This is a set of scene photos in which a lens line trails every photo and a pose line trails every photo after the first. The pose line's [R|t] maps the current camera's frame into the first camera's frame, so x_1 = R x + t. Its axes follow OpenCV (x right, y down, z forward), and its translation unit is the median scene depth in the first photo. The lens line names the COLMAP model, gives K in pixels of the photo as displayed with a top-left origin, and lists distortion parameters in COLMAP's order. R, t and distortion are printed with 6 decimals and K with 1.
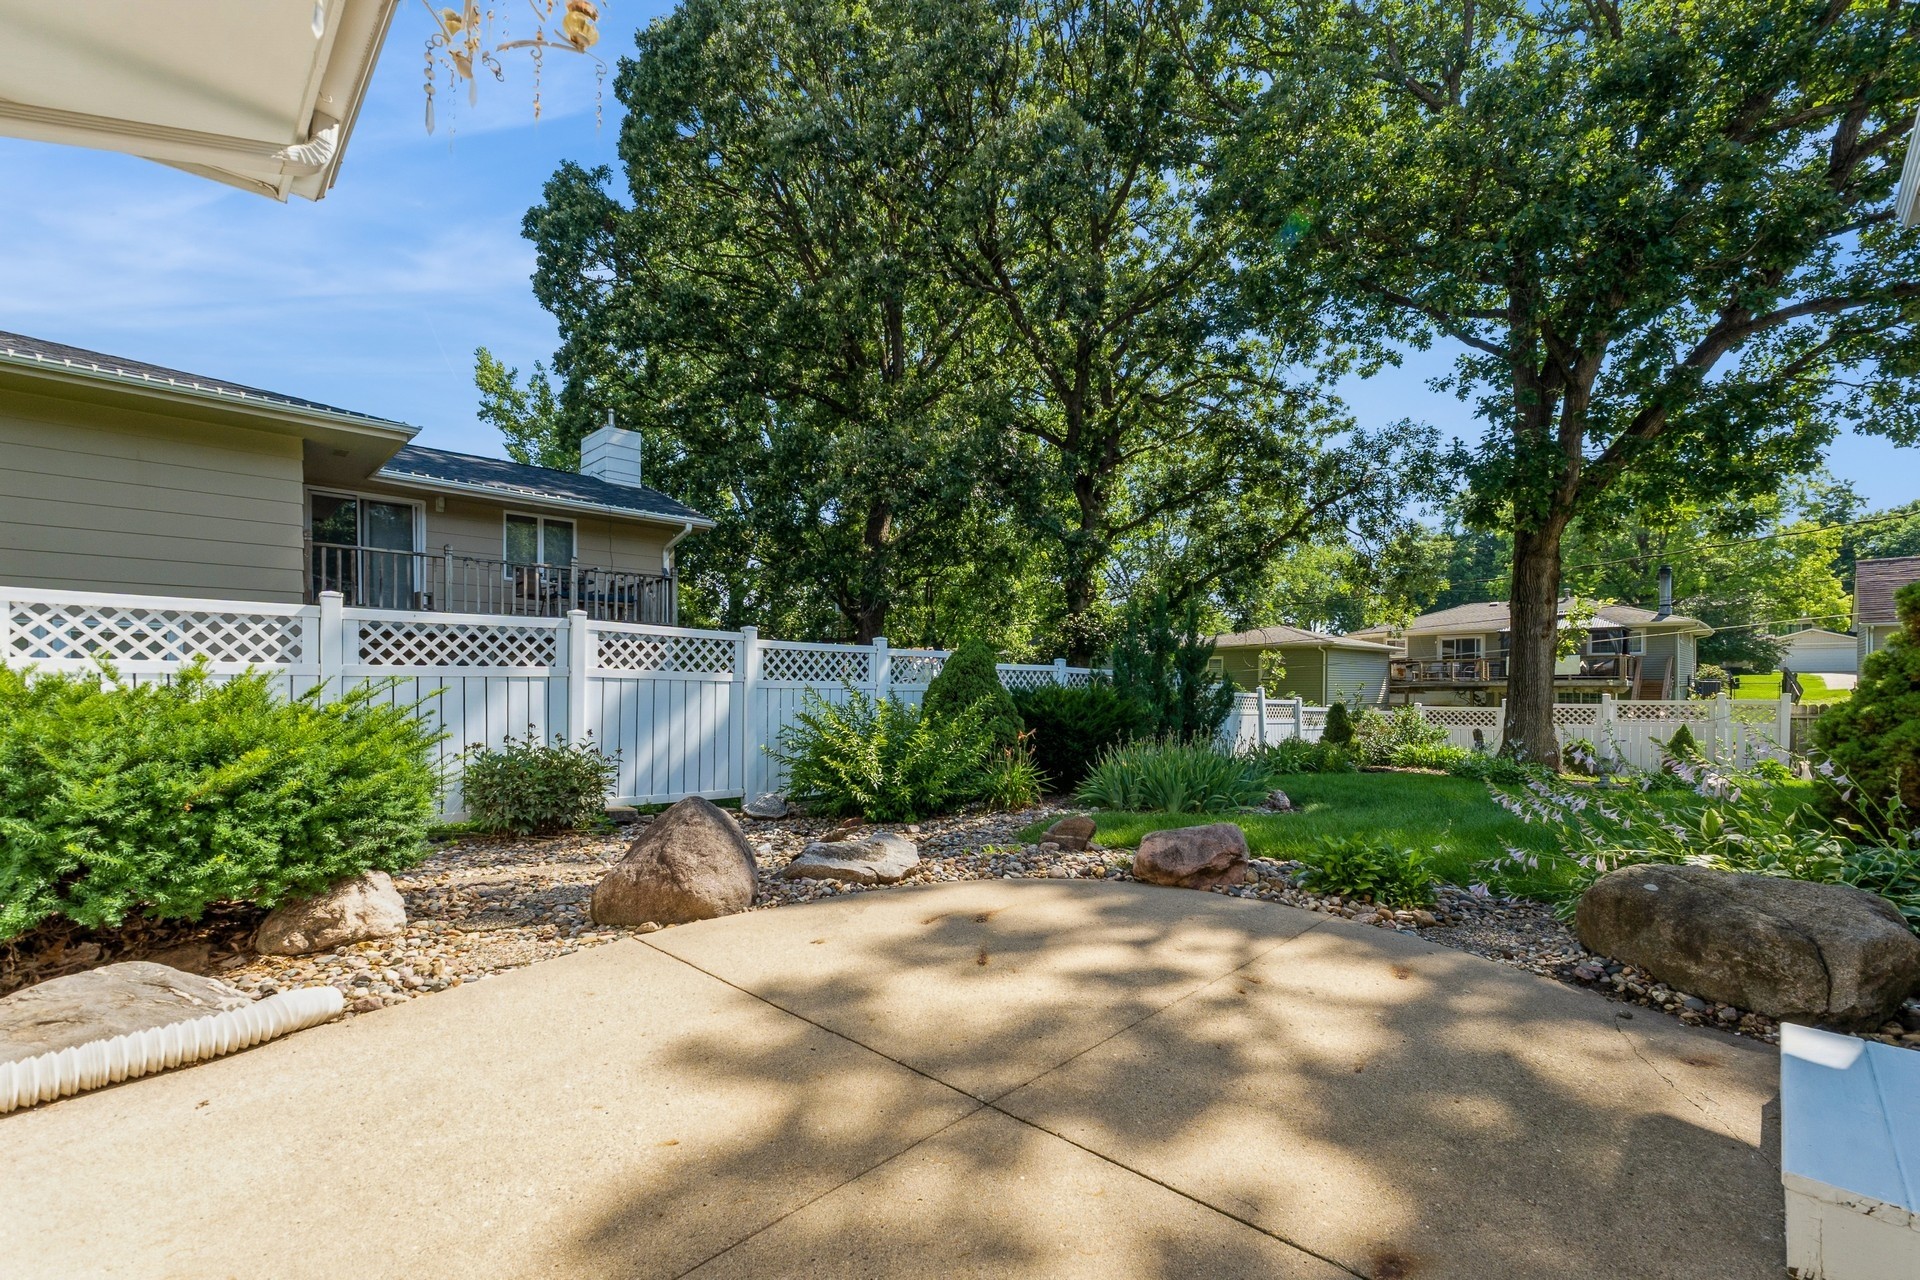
lens RADIAL K [[834.6, 0, 960.8], [0, 834.6, 686.3], [0, 0, 1]] dist [-0.003539, -0.000476]
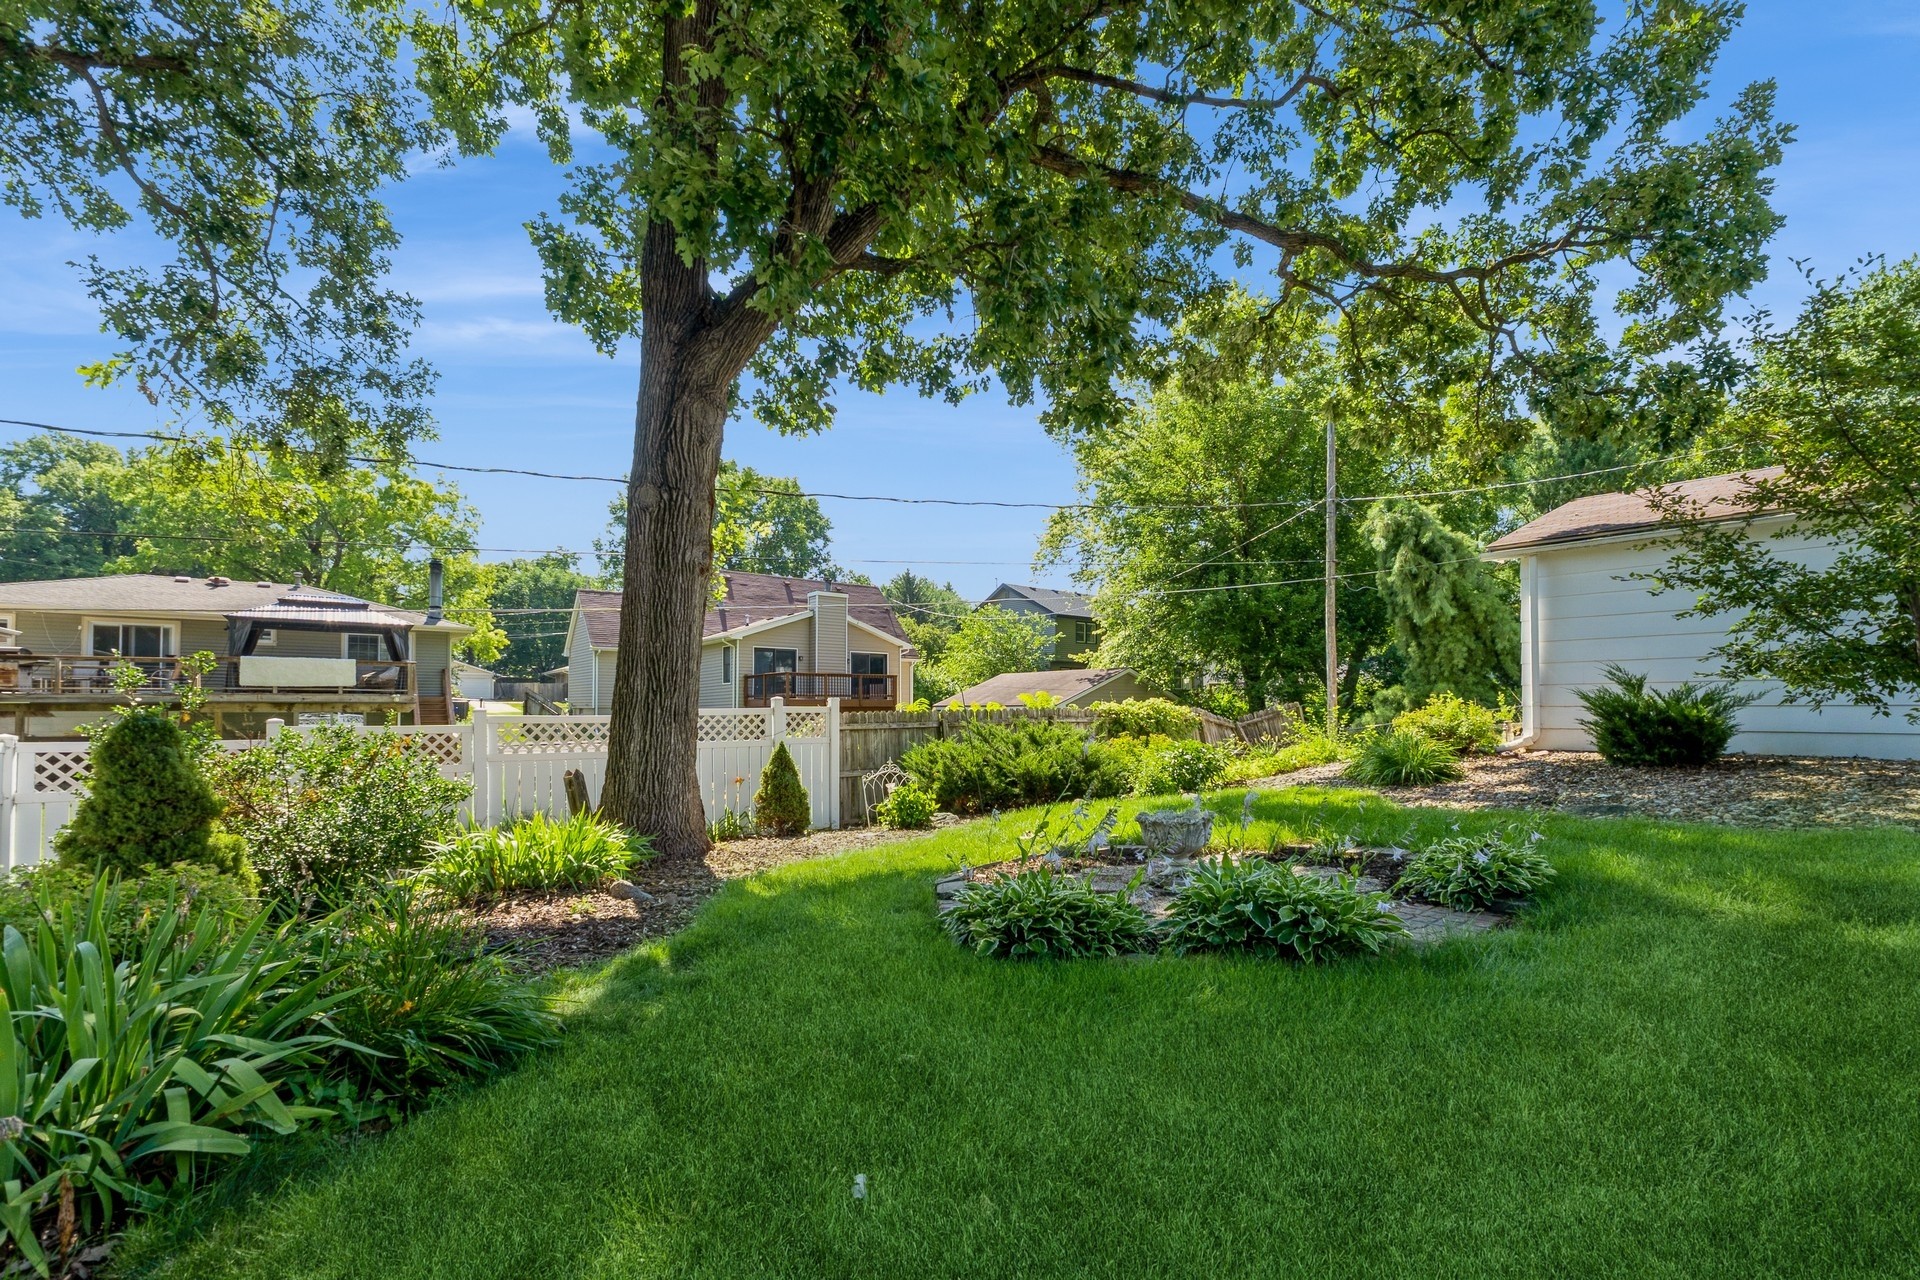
lens RADIAL K [[834.6, 0, 960.8], [0, 834.6, 686.3], [0, 0, 1]] dist [-0.003539, -0.000476]
pose [[0.155030, 0.033545, 0.987340, 0.180560], [0.003963, 0.999394, -0.034577, 0.018959], [-0.987902, 0.009274, 0.154803, 0.567577]]
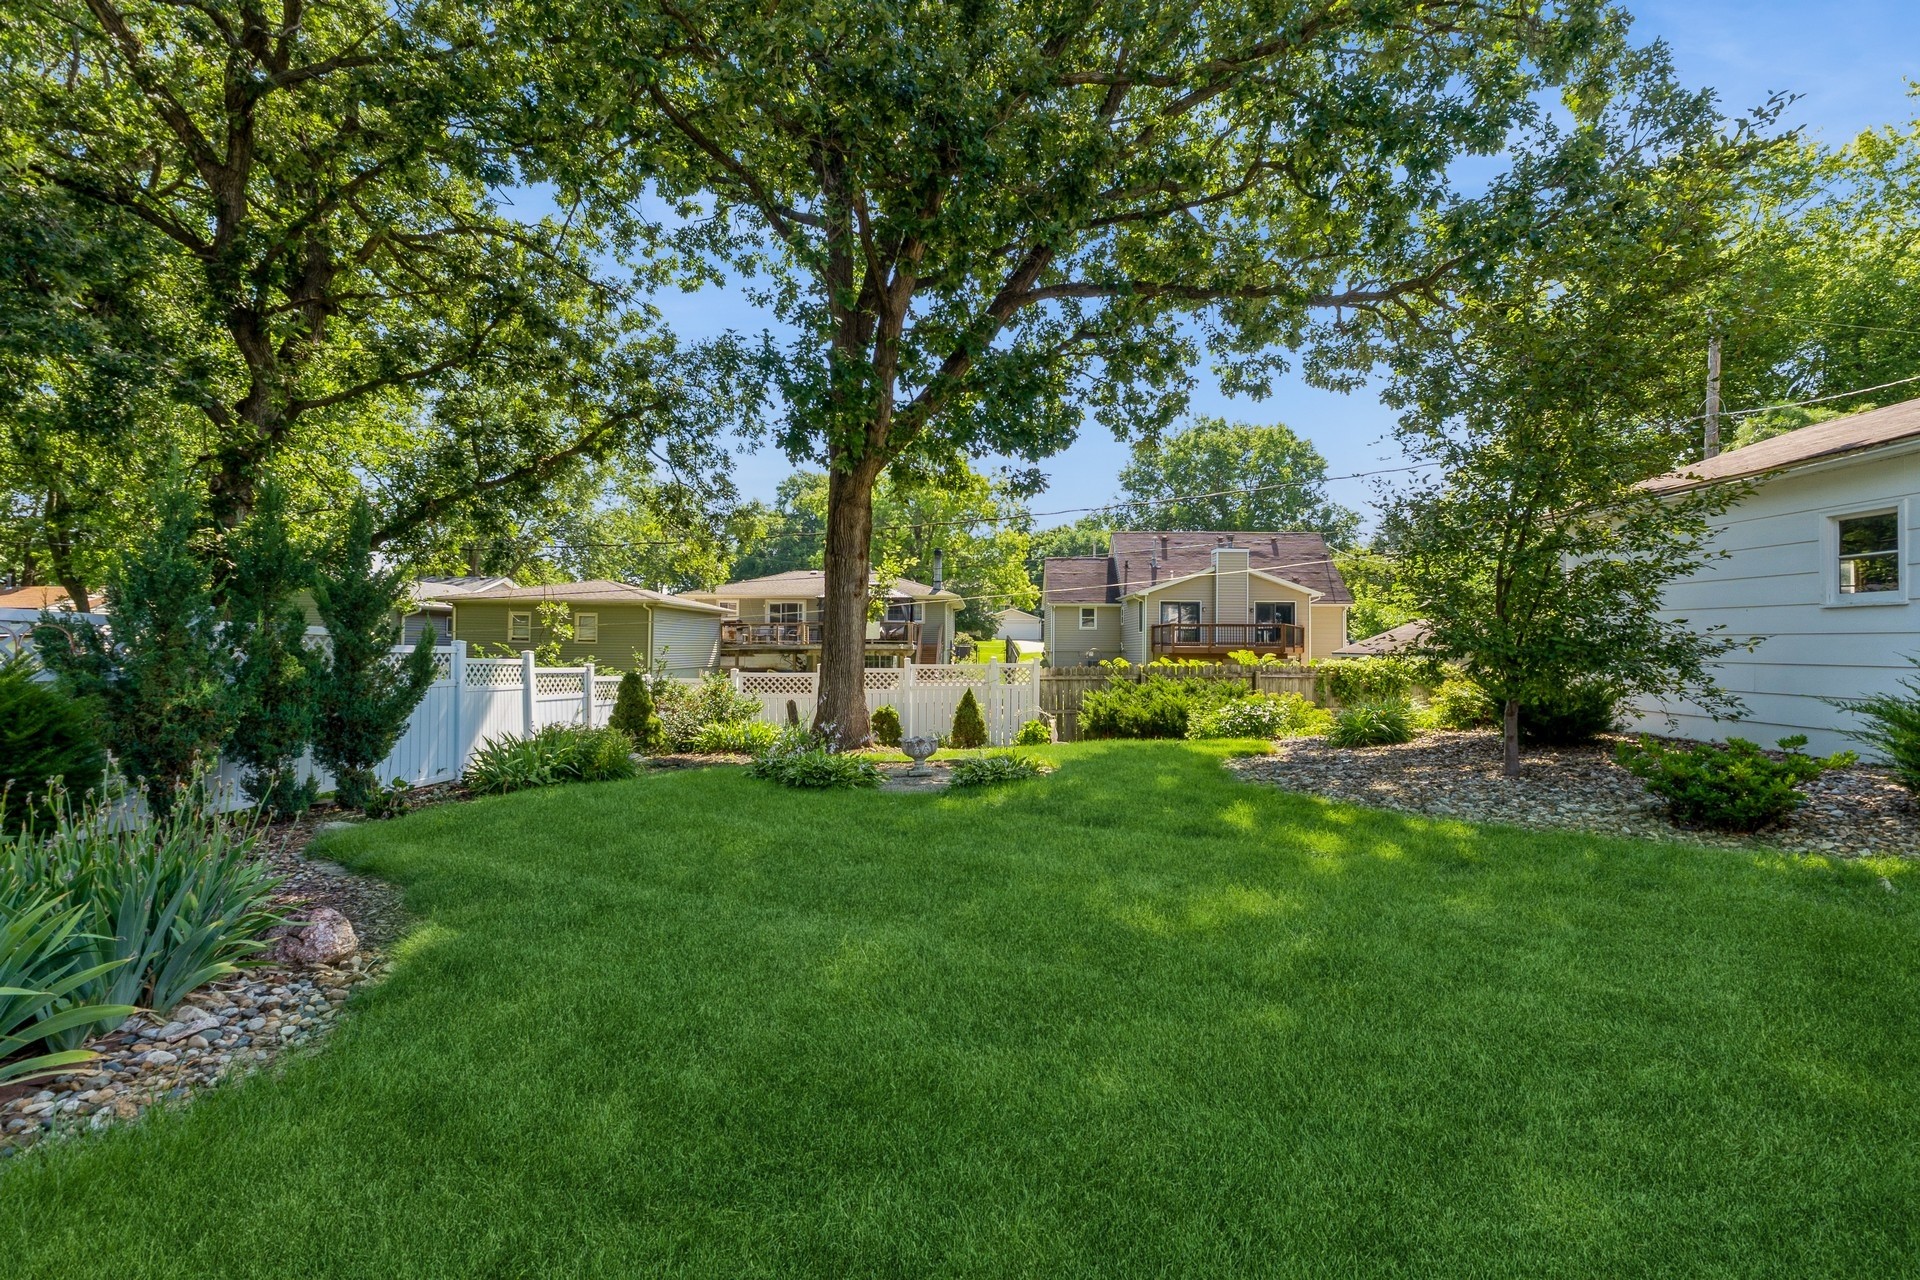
lens RADIAL K [[810.5, 0, 965.7], [0, 810.5, 635.8], [0, 0, 1]] dist [-0.015120, -0.000424]
pose [[0.730008, 0.014888, 0.683276, 0.140091], [-0.004588, 0.999847, -0.016884, -0.001386], [-0.683423, 0.009191, 0.729965, 0.208045]]
